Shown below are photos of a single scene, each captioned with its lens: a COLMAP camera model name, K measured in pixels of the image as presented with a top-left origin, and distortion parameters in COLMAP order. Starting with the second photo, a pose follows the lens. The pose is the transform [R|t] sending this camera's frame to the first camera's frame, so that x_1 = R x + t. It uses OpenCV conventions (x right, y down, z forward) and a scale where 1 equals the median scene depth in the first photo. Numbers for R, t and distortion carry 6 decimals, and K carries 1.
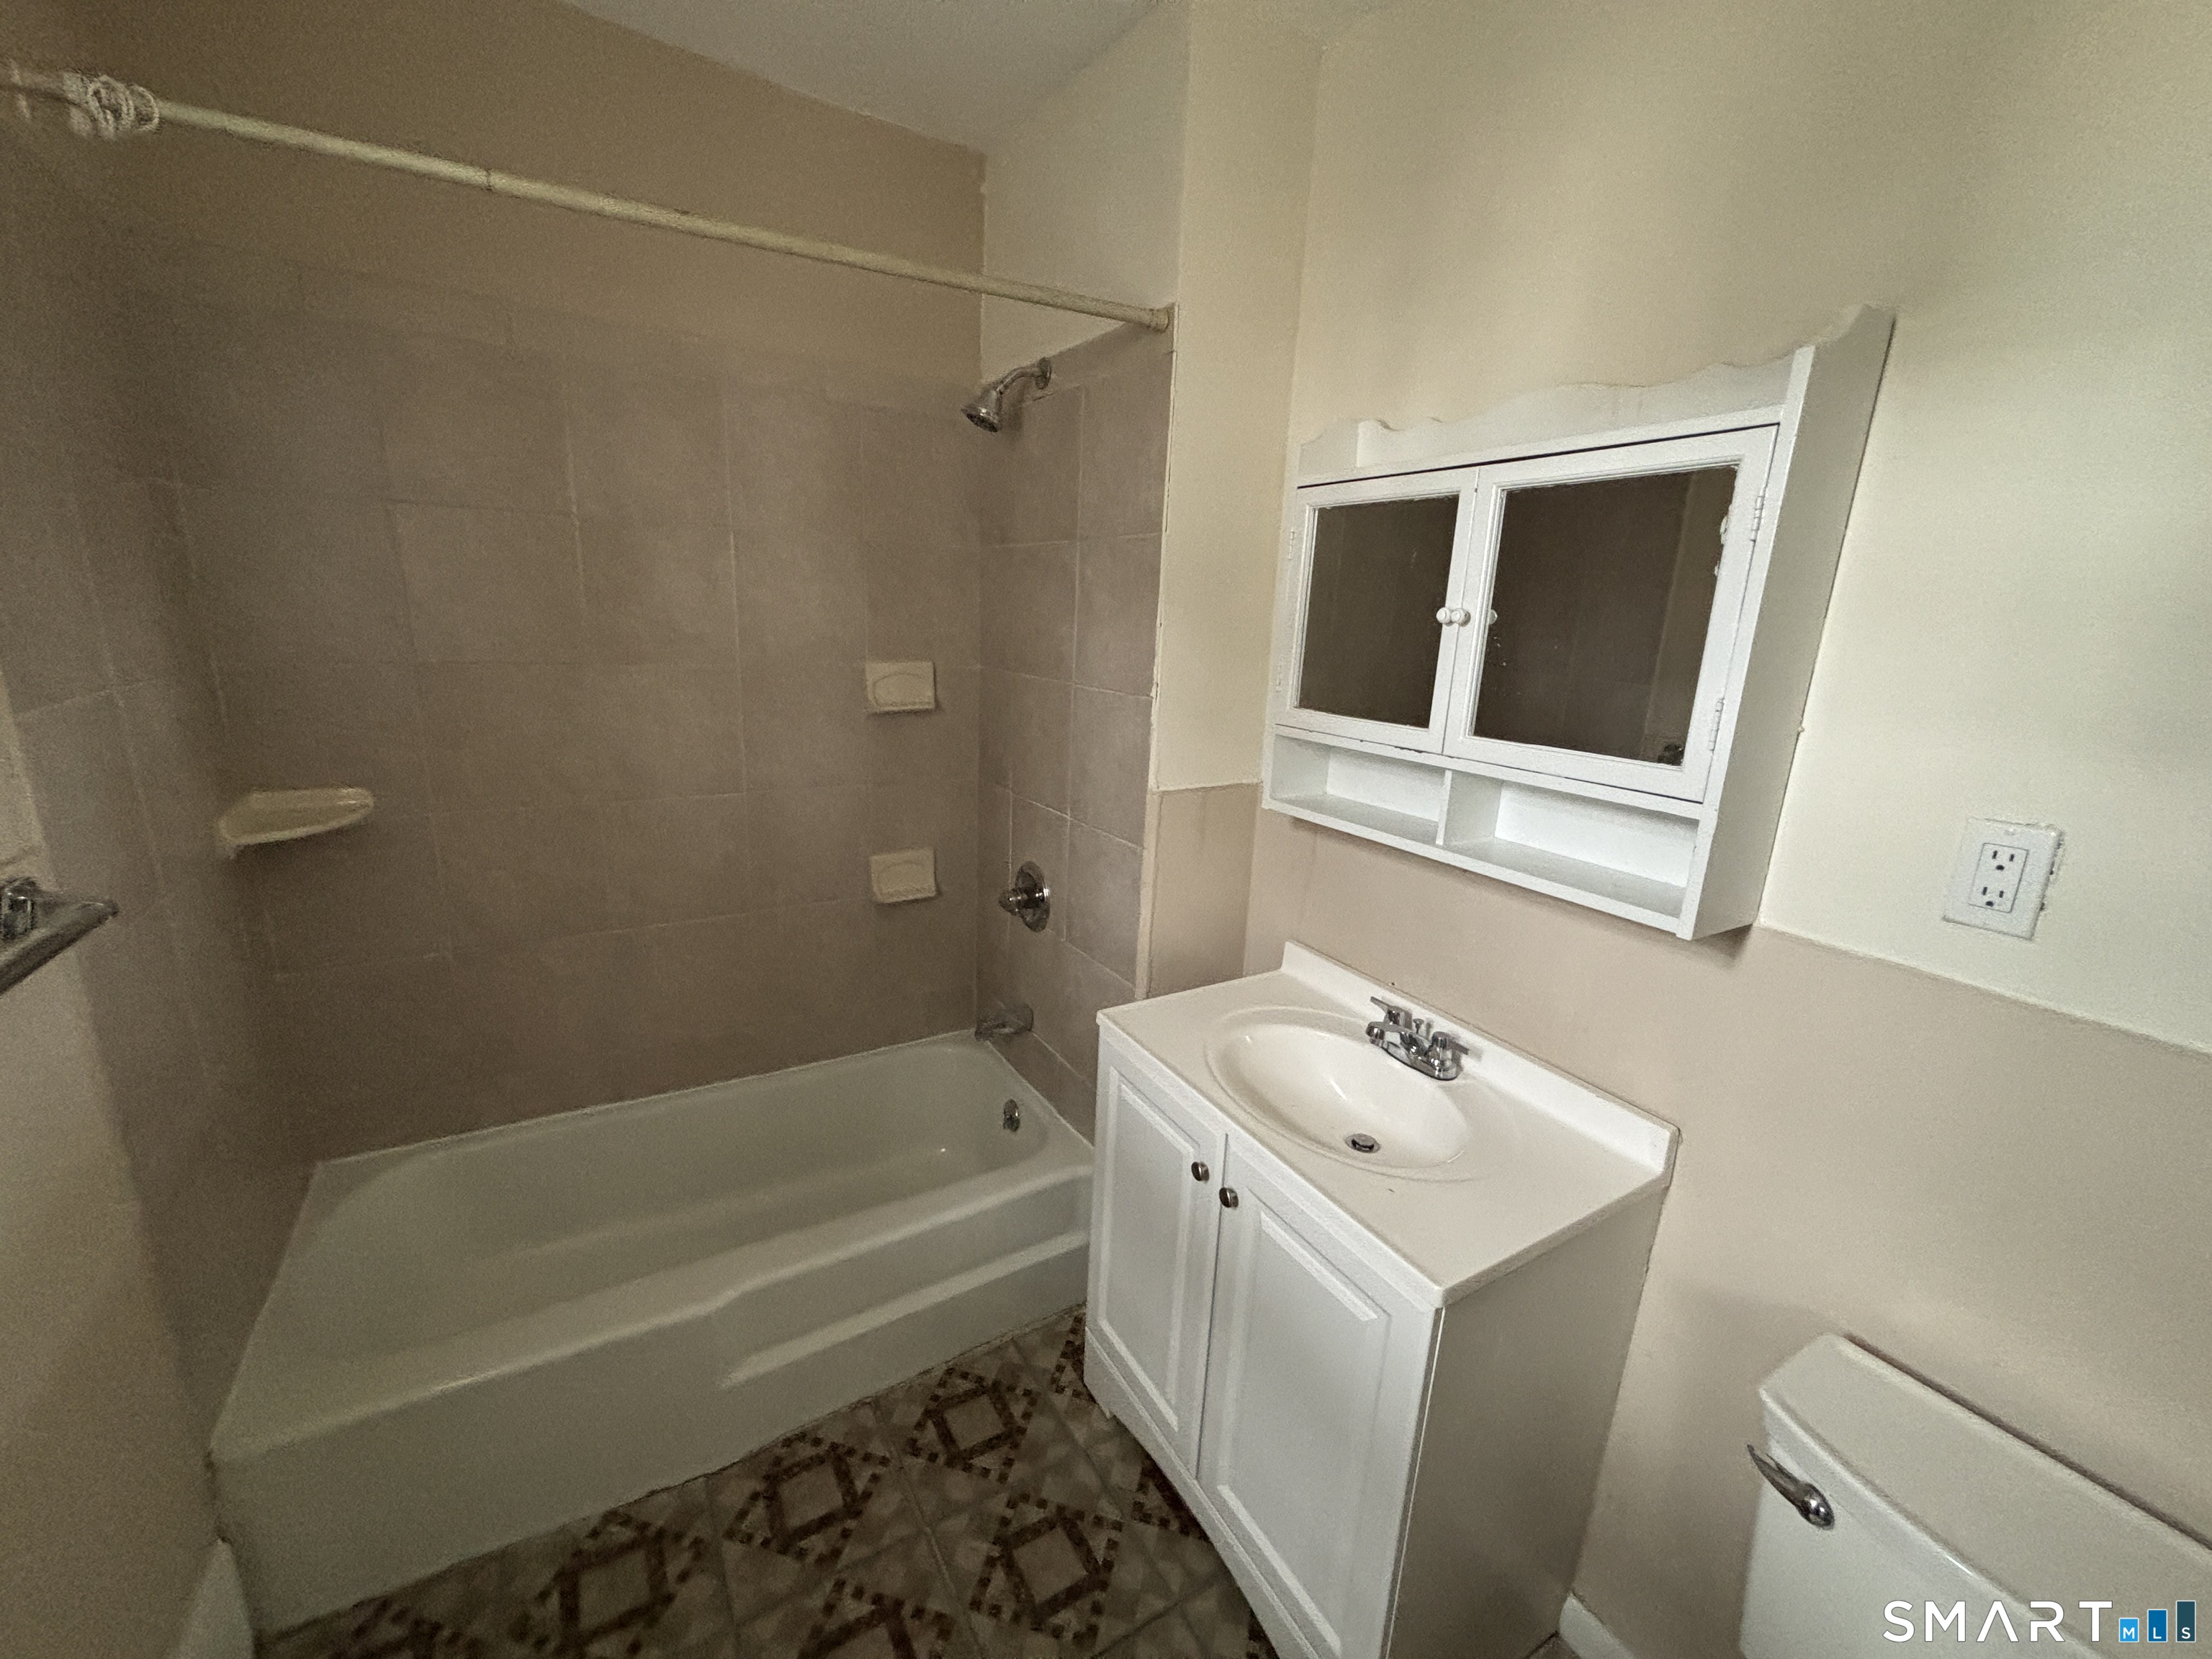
lens RADIAL K [[888.0, 0, 1103.5], [0, 888.0, 833.8], [0, 0, 1]] dist [0.002838, -0.000745]
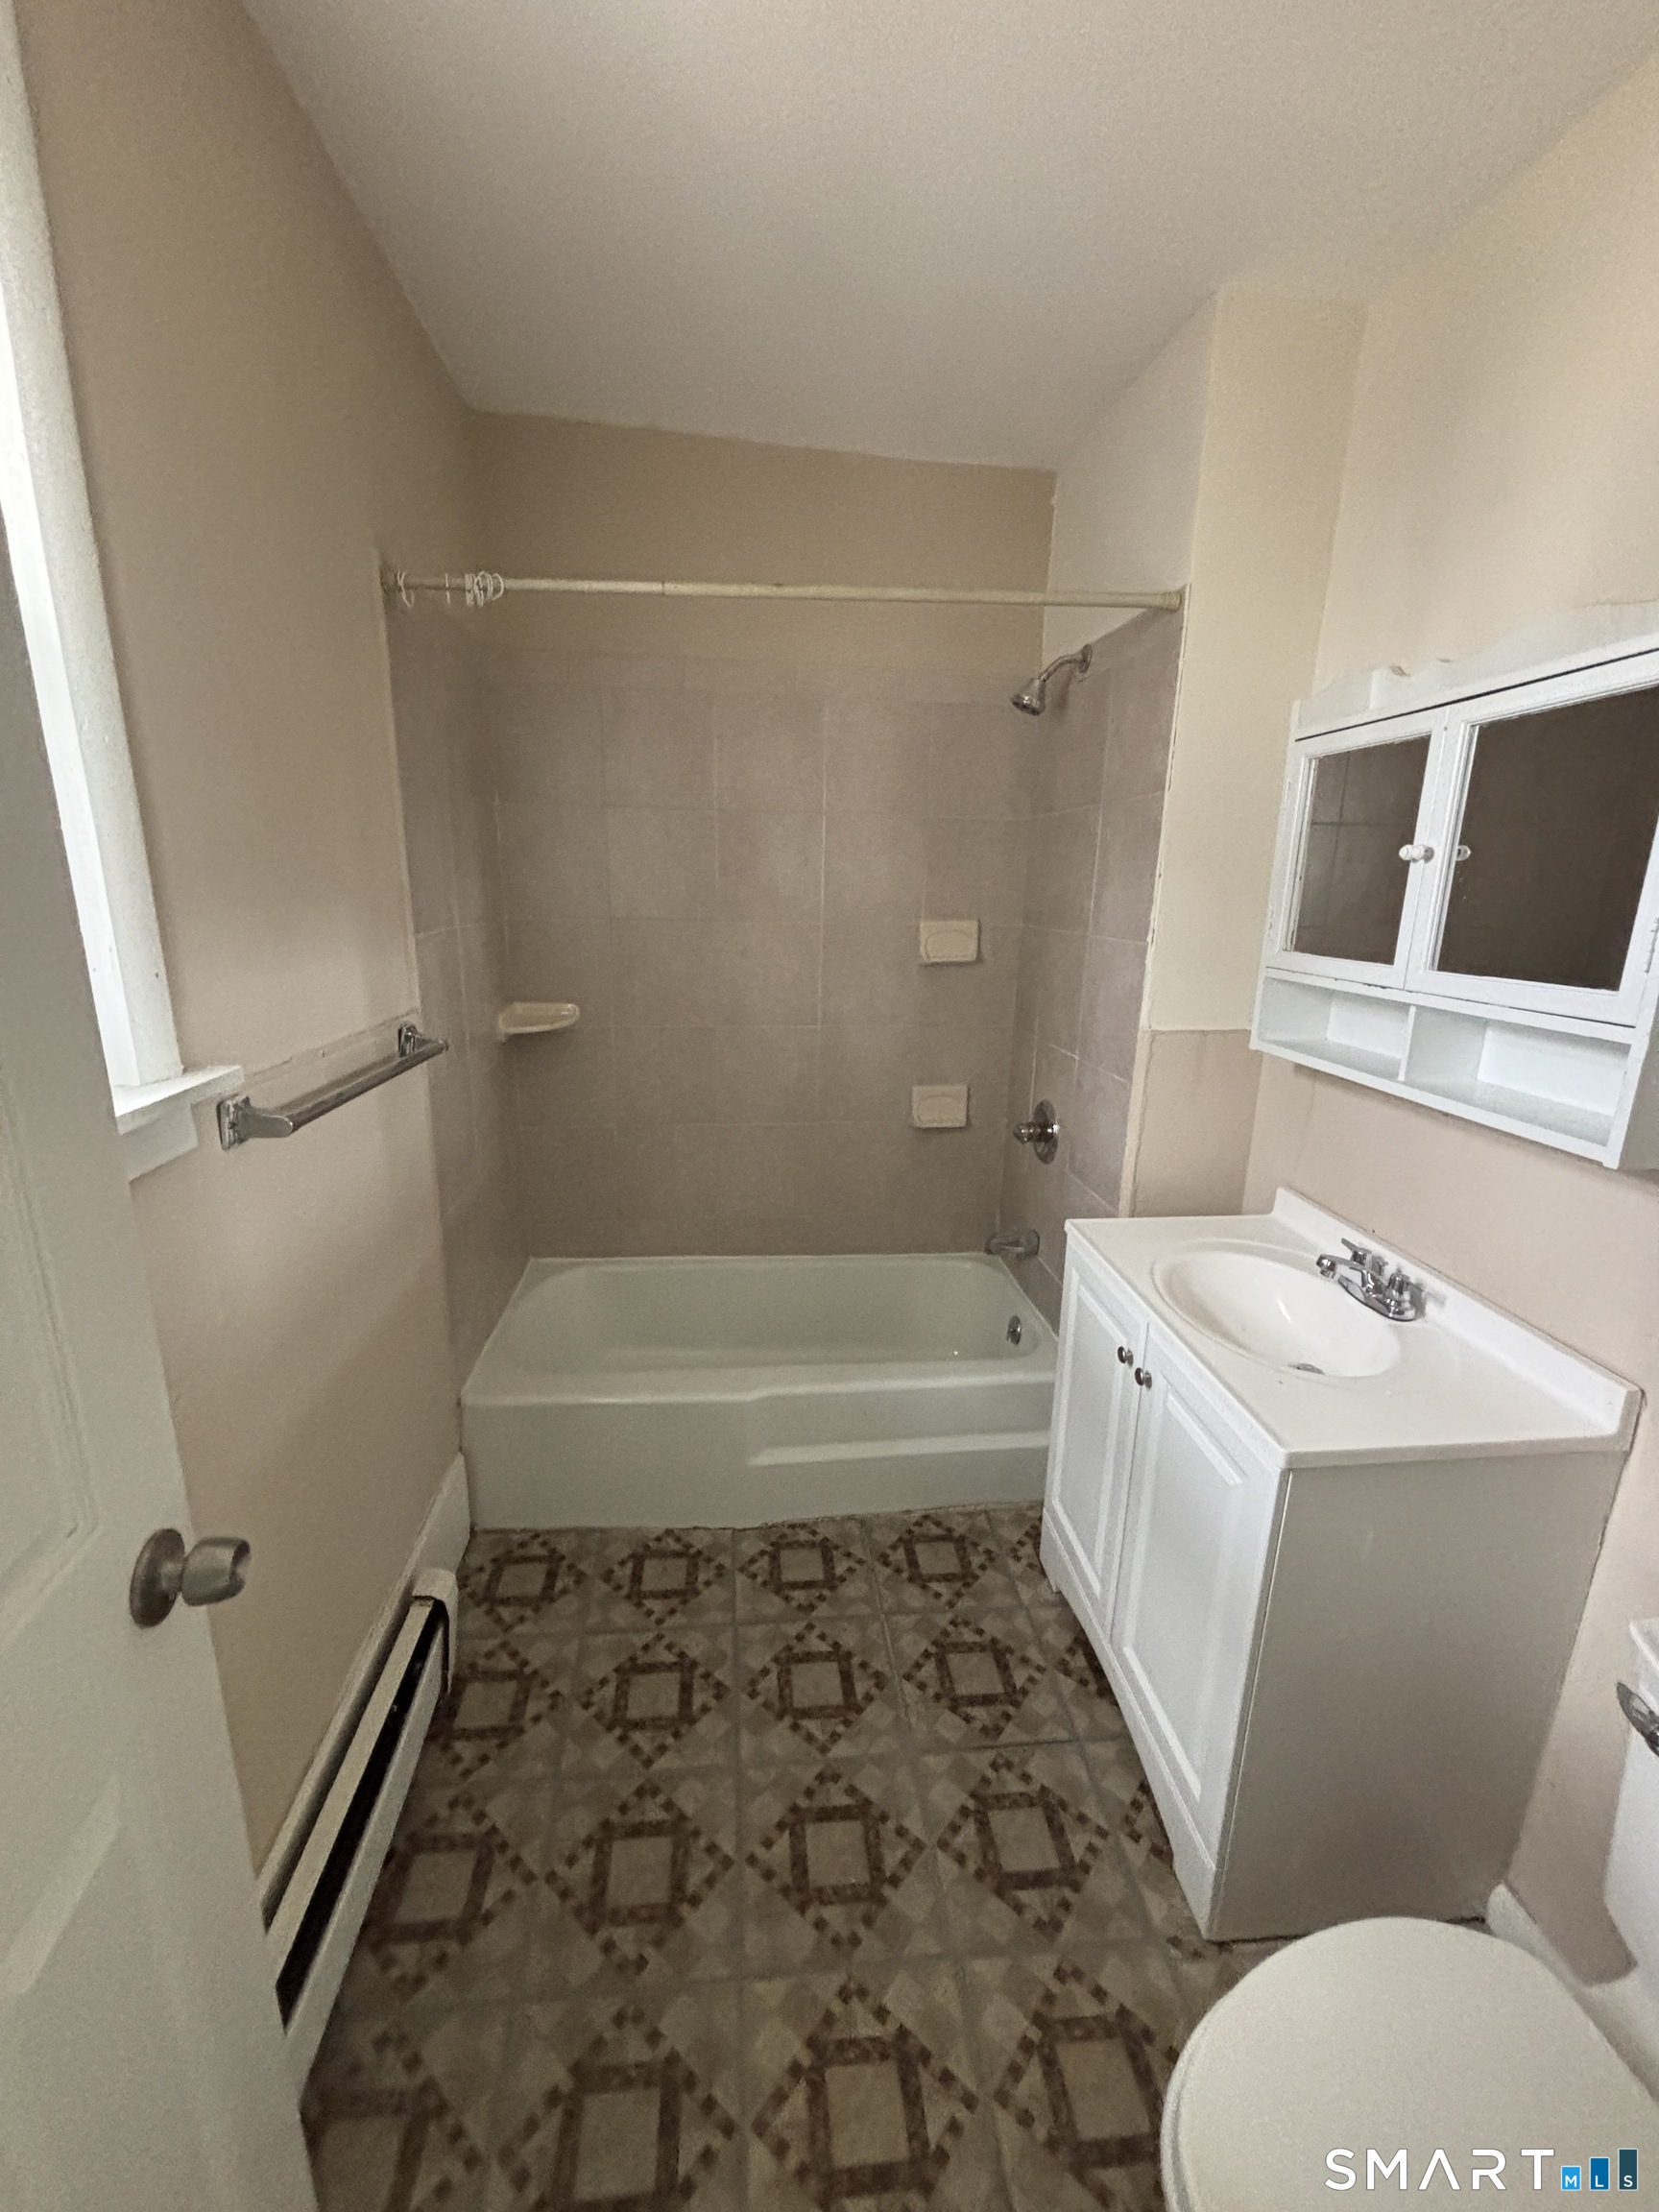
lens RADIAL K [[888.0, 0, 829.5], [0, 888.0, 1106.0], [0, 0, 1]] dist [0.002838, -0.000745]
pose [[0.905878, 0.080762, -0.415767, 0.185378], [-0.086556, 0.996235, 0.004927, 0.080708], [0.414599, 0.031524, 0.909458, -0.164226]]
